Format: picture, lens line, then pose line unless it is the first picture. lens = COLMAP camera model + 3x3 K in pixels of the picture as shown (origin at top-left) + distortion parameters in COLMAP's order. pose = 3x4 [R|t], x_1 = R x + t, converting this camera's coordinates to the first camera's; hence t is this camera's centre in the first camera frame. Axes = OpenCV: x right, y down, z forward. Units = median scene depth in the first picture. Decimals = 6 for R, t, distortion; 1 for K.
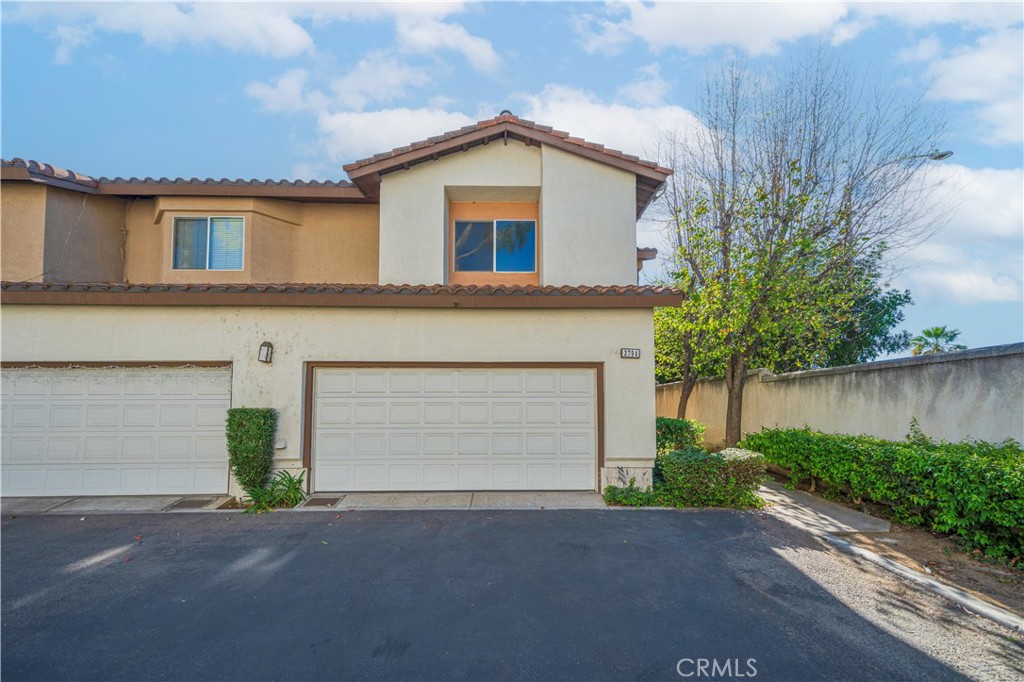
lens RADIAL K [[355.6, 0, 512.2], [0, 355.6, 354.4], [0, 0, 1]] dist [0.002871, 0.000014]
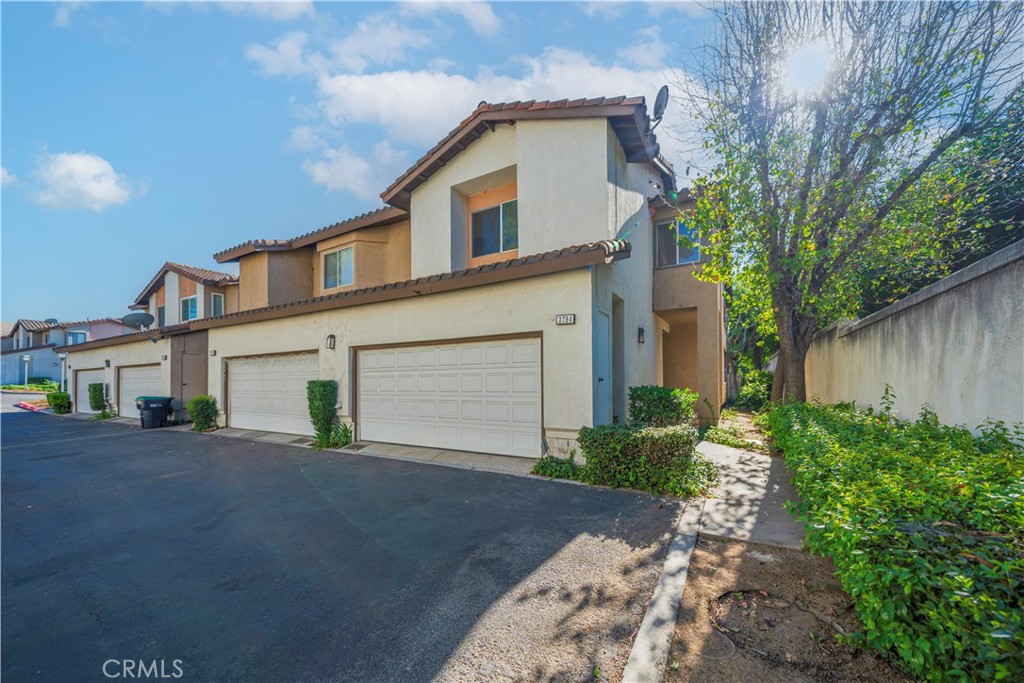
lens RADIAL K [[347.0, 0, 512.4], [0, 347.0, 338.4], [0, 0, 1]] dist [-0.000224, -0.000023]
pose [[0.873929, -0.066276, -0.481514, 0.631236], [0.080526, 0.996712, 0.008962, 0.026895], [0.479337, -0.046607, 0.876393, 0.117189]]
